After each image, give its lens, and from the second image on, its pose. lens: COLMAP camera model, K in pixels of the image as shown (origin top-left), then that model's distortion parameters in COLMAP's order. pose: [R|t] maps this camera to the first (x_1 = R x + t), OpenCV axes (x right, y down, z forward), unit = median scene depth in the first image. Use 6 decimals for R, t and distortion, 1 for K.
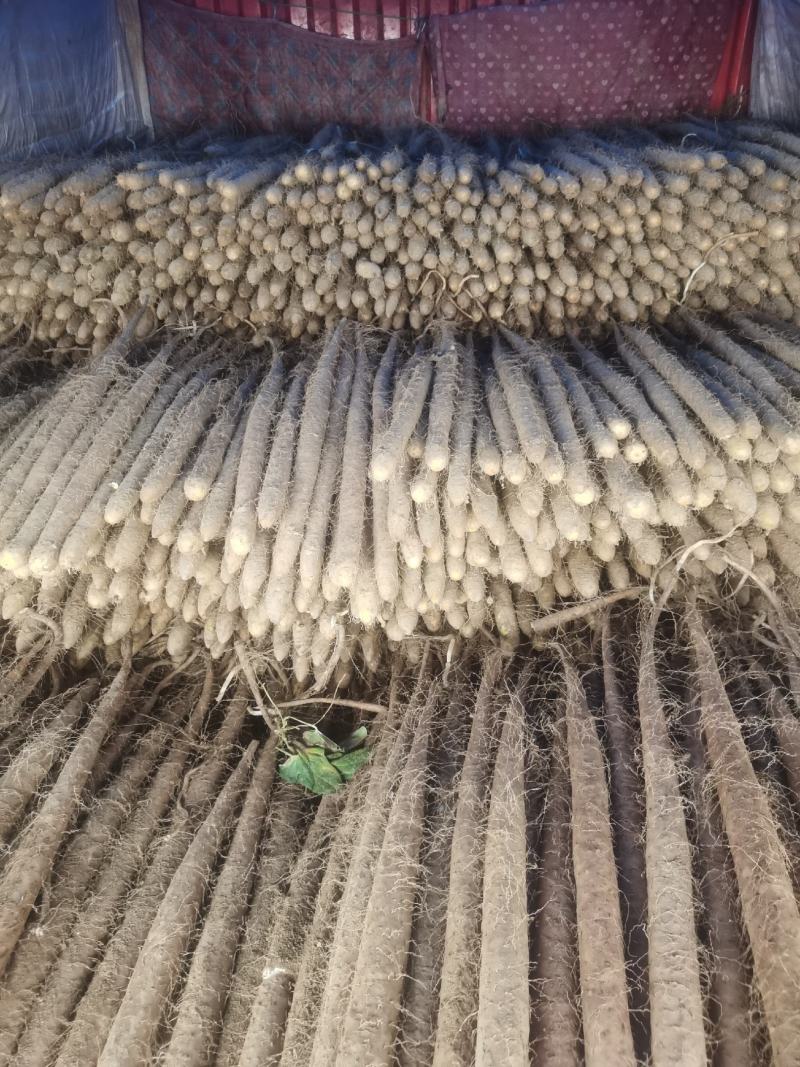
lens RADIAL K [[800.8, 0, 400.0], [0, 800.8, 533.5], [0, 0, 1]] dist [-0.002417, 0.003048]
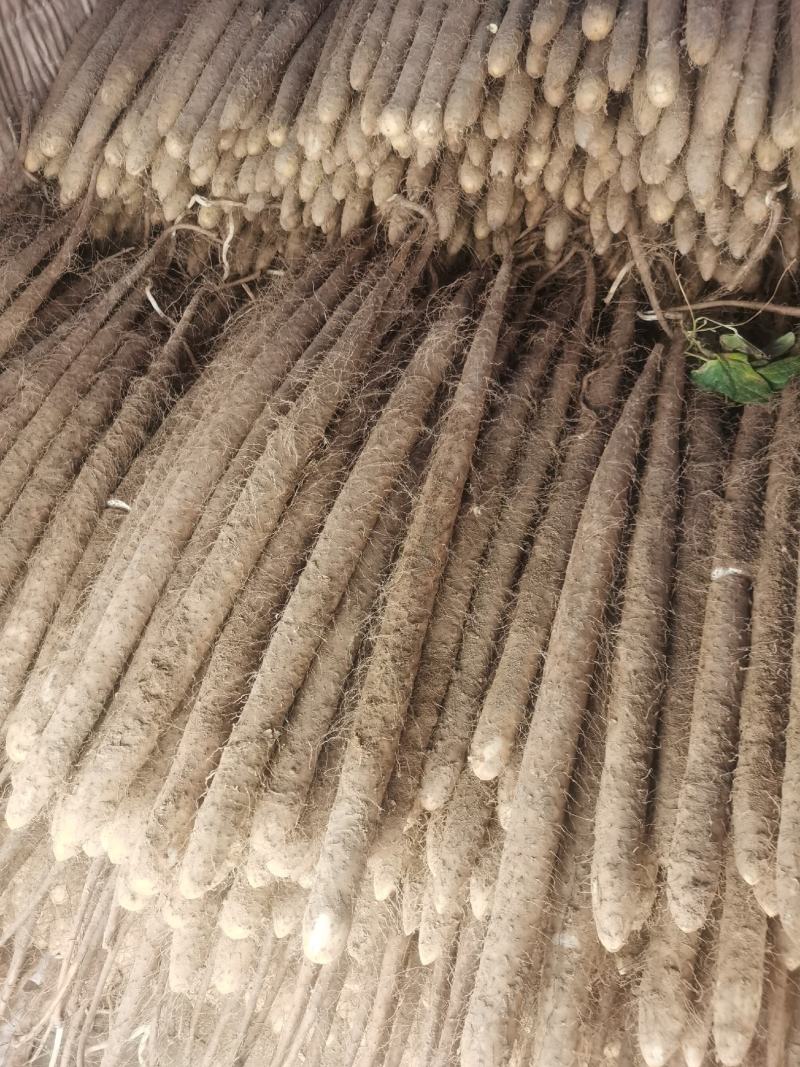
lens RADIAL K [[800.8, 0, 400.0], [0, 800.8, 533.5], [0, 0, 1]] dist [-0.002417, 0.003048]
pose [[0.954135, 0.092088, -0.284861, -0.188165], [0.031047, 0.915949, 0.400093, 0.091599], [0.297762, -0.390587, 0.871080, 0.072542]]
